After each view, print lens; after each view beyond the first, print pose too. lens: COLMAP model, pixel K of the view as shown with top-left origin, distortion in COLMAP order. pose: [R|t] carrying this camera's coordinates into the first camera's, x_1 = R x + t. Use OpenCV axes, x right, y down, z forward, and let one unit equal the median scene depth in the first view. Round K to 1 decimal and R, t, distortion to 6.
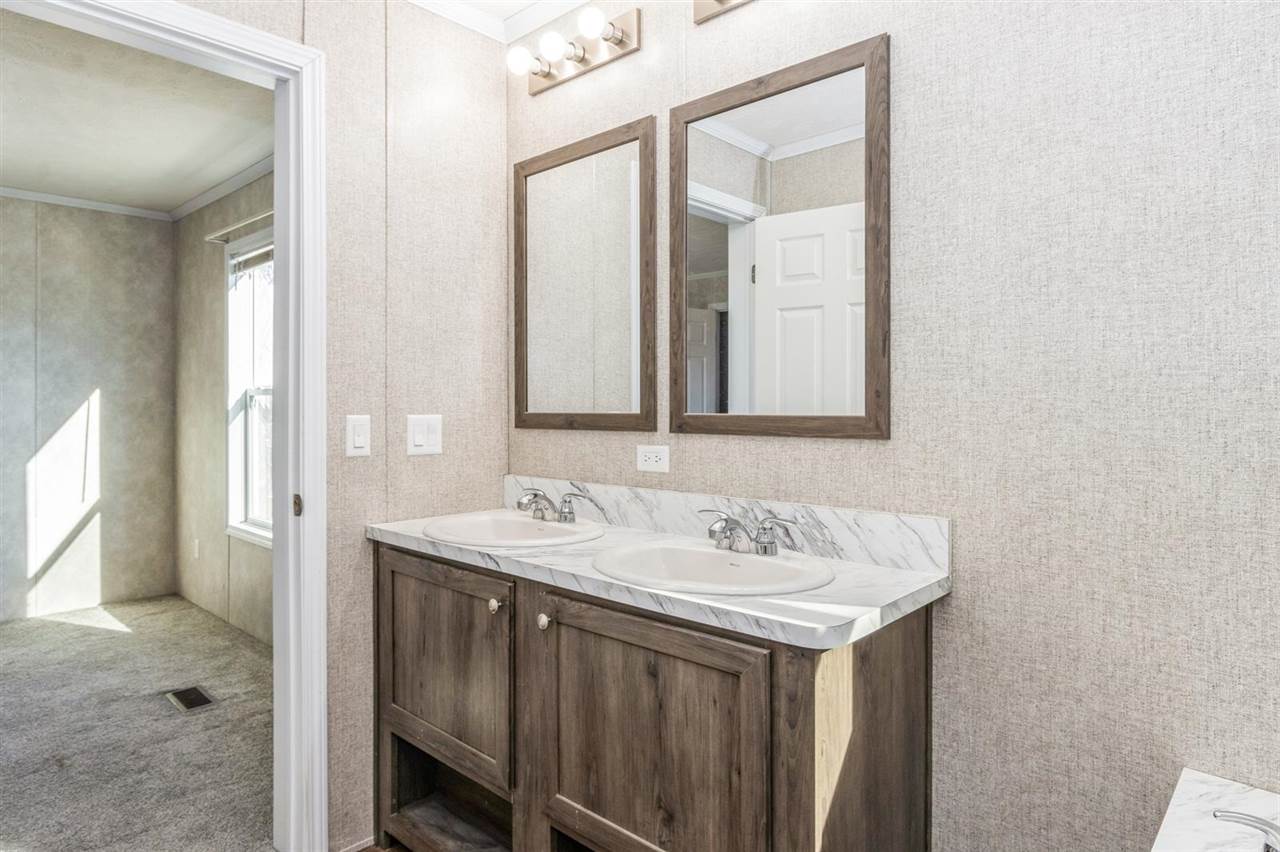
lens RADIAL K [[748.3, 0, 660.5], [0, 748.3, 409.9], [0, 0, 1]] dist [-0.022241, -0.001072]
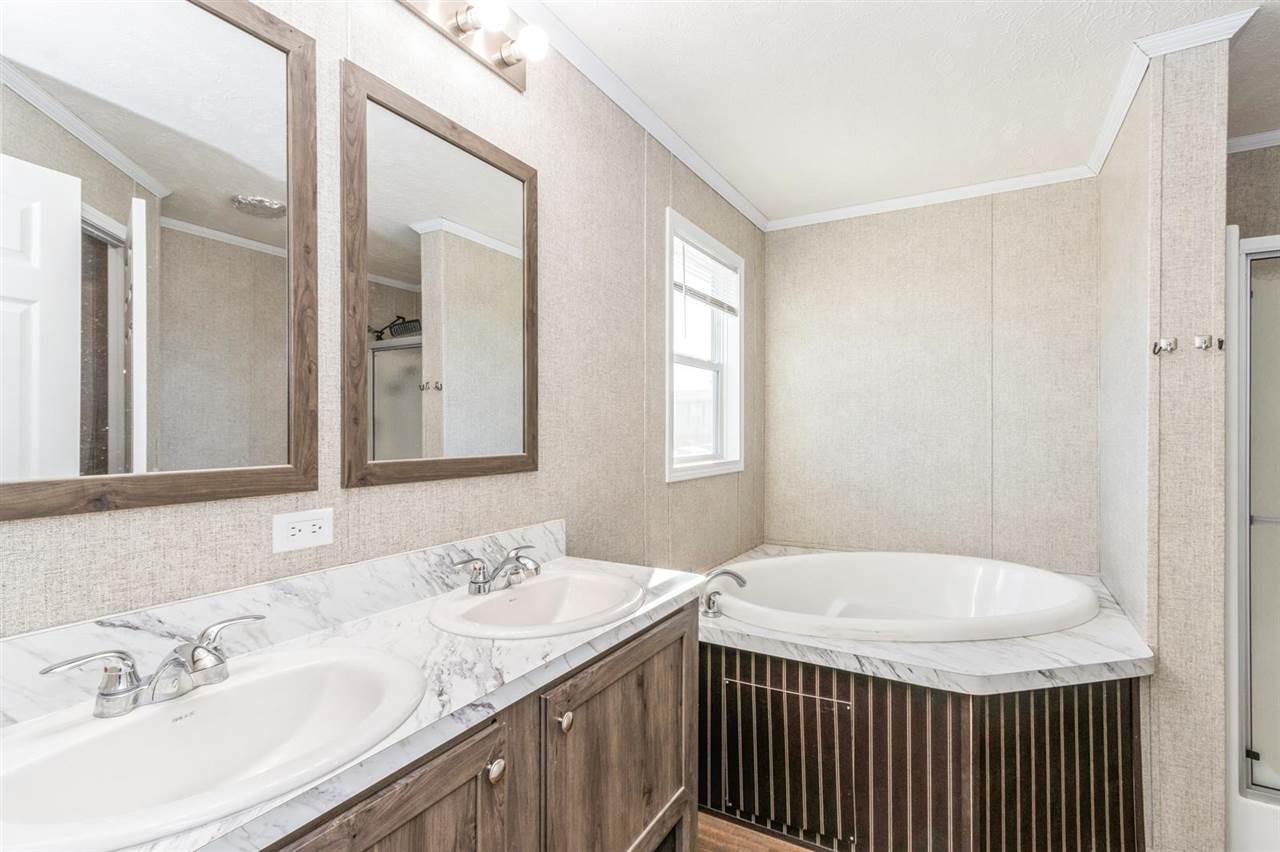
lens RADIAL K [[602.5, 0, 644.2], [0, 602.5, 427.9], [0, 0, 1]] dist [0.009844, -0.001278]
pose [[-0.213213, 0.000702, 0.977005, -0.651410], [0.001142, 0.999999, -0.000469, -0.030292], [-0.977005, 0.001015, -0.213214, 0.839374]]
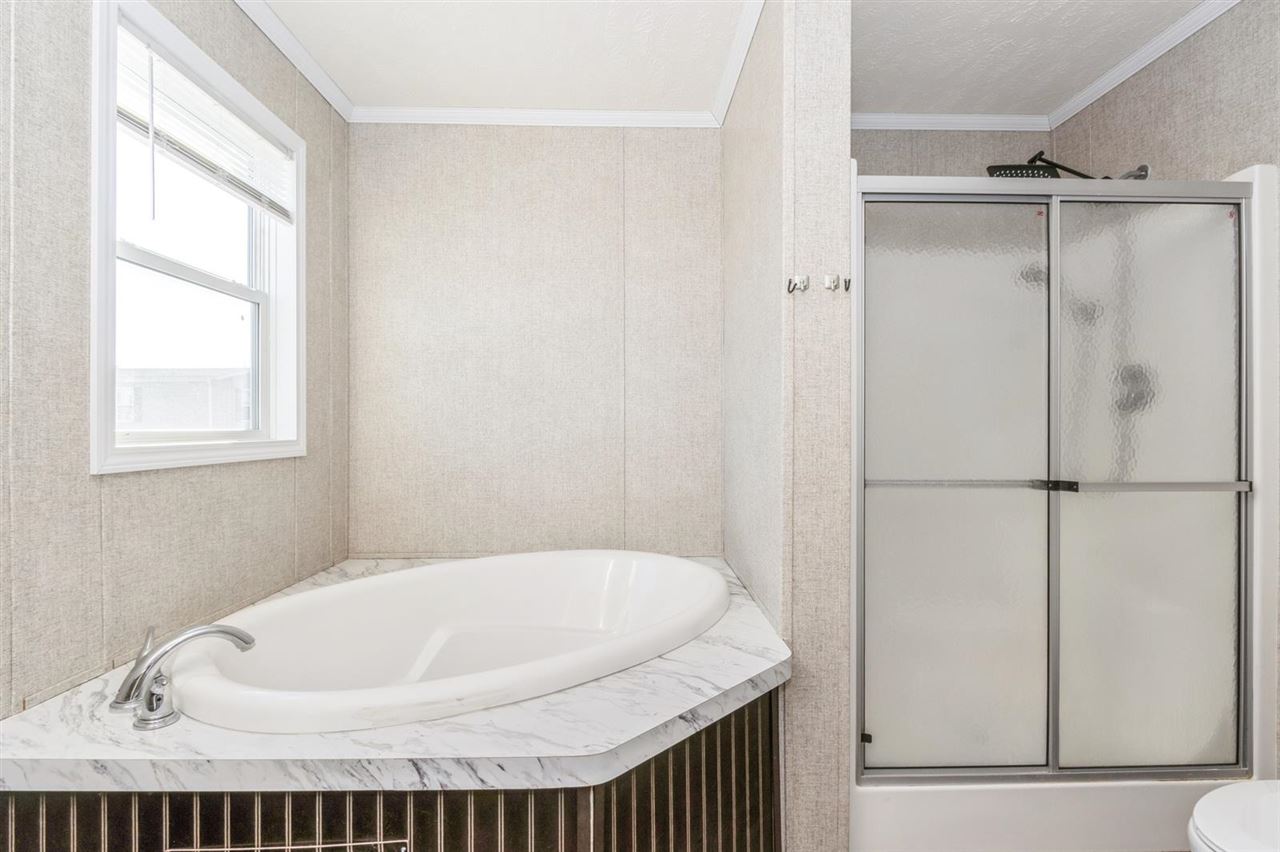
lens RADIAL K [[607.6, 0, 642.4], [0, 607.6, 424.0], [0, 0, 1]] dist [-0.009363, -0.000604]
pose [[-0.690784, 0.000961, 0.723061, -0.337511], [0.001981, 0.999998, 0.000564, 0.026649], [-0.723059, 0.001822, -0.690784, 0.547379]]
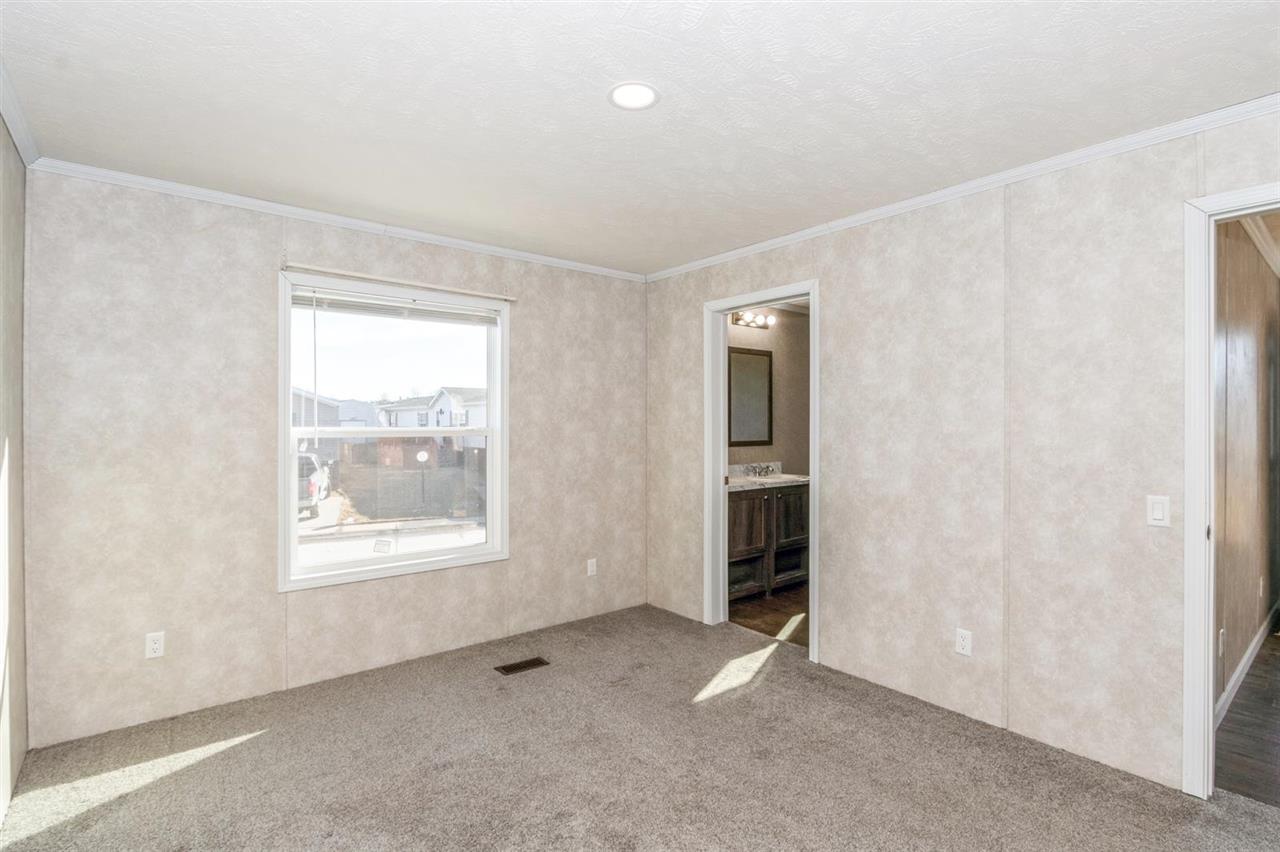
lens RADIAL K [[607.6, 0, 642.4], [0, 607.6, 424.0], [0, 0, 1]] dist [-0.009363, -0.000604]
pose [[0.147280, -0.005744, 0.989078, -2.666963], [0.002163, 0.999983, 0.005486, -0.084606], [-0.989092, 0.001332, 0.147290, 0.986926]]
